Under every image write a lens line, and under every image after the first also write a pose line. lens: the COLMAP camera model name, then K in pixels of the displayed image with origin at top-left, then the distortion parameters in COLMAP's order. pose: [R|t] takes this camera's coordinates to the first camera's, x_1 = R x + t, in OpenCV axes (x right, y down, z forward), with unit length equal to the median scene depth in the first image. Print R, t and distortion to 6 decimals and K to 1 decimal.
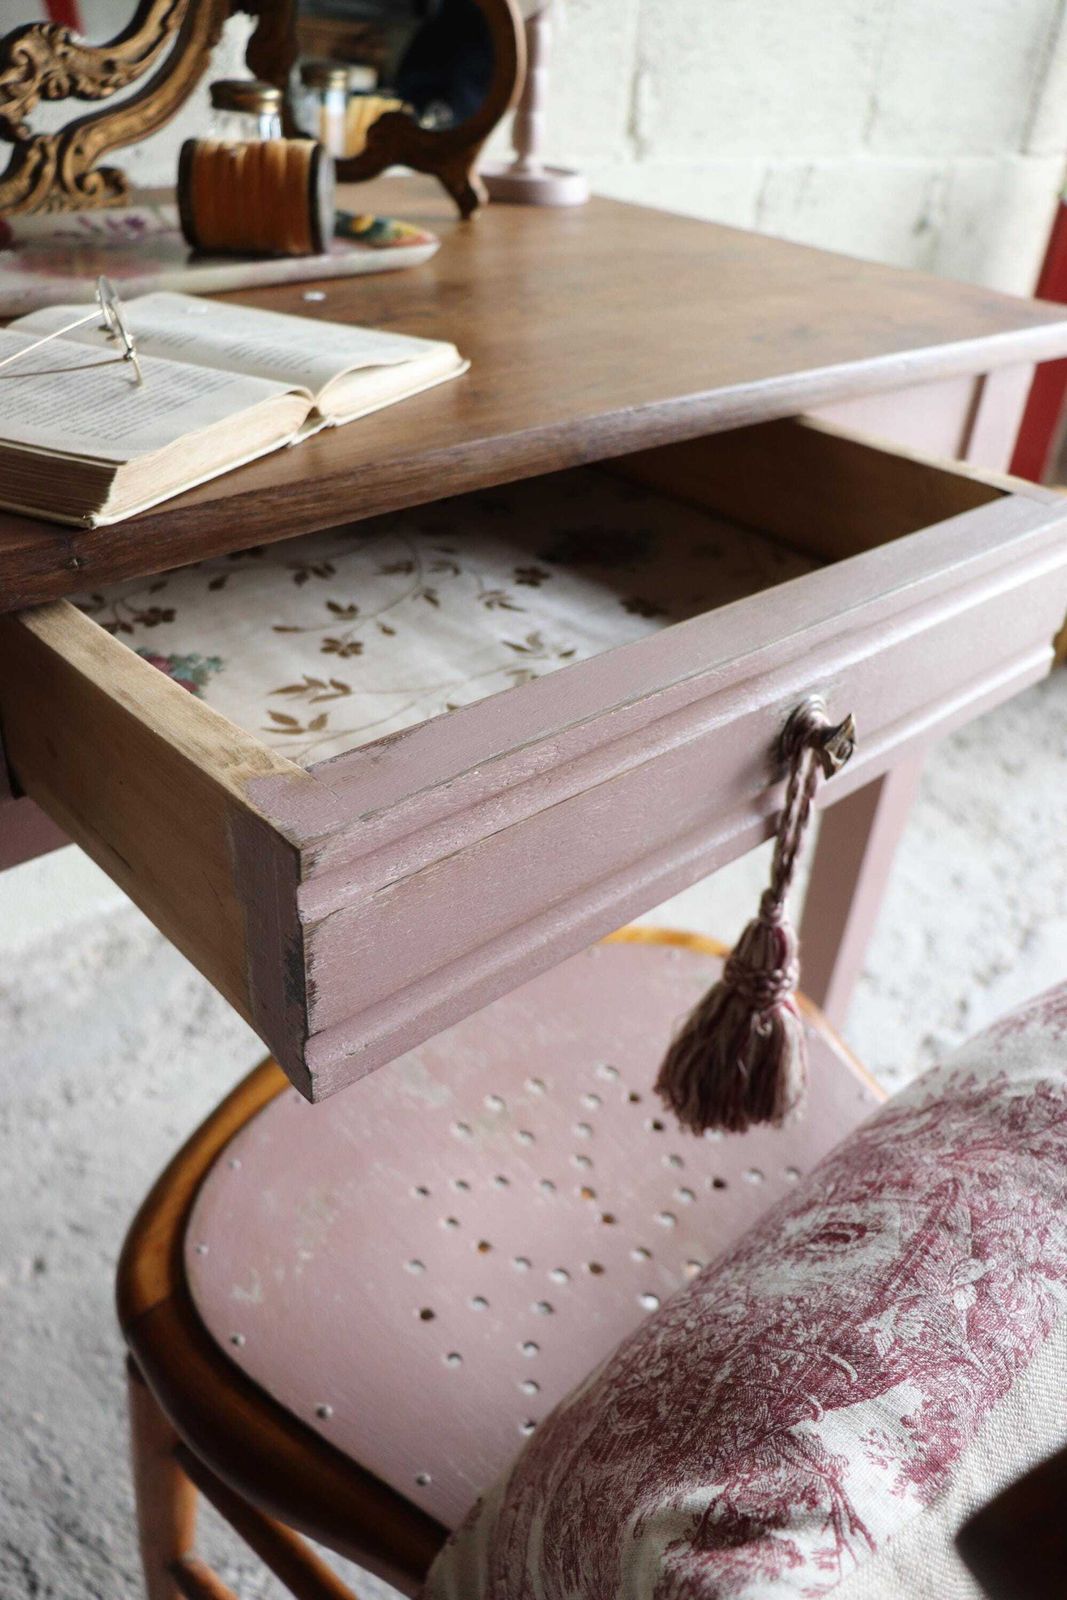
lens RADIAL K [[1292.5, 0, 532.5], [0, 1292.5, 794.9], [0, 0, 1]] dist [-0.167401, 0.134086]
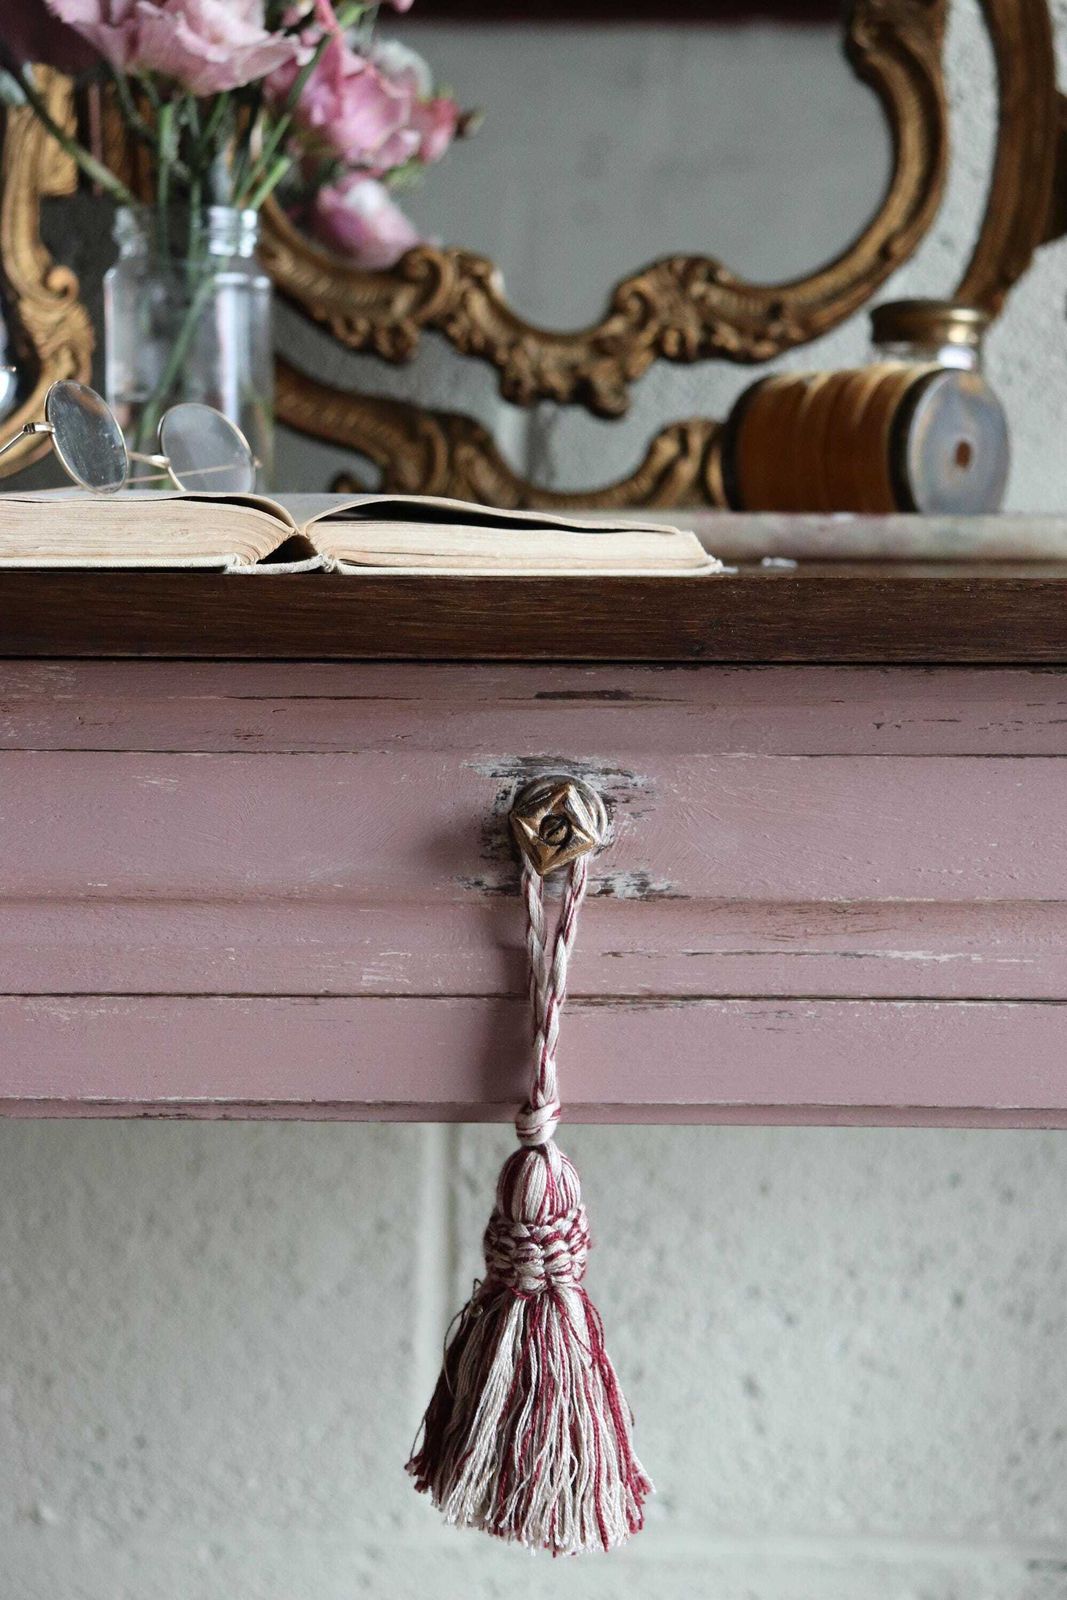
lens RADIAL K [[2975.3, 0, 529.2], [0, 2975.3, 793.3], [0, 0, 1]] dist [0.285079, 0.000000]
pose [[0.714014, 0.003727, -0.700121, 0.933363], [-0.349372, 0.868481, -0.351682, 0.299817], [0.606731, 0.495709, 0.621410, 0.133240]]
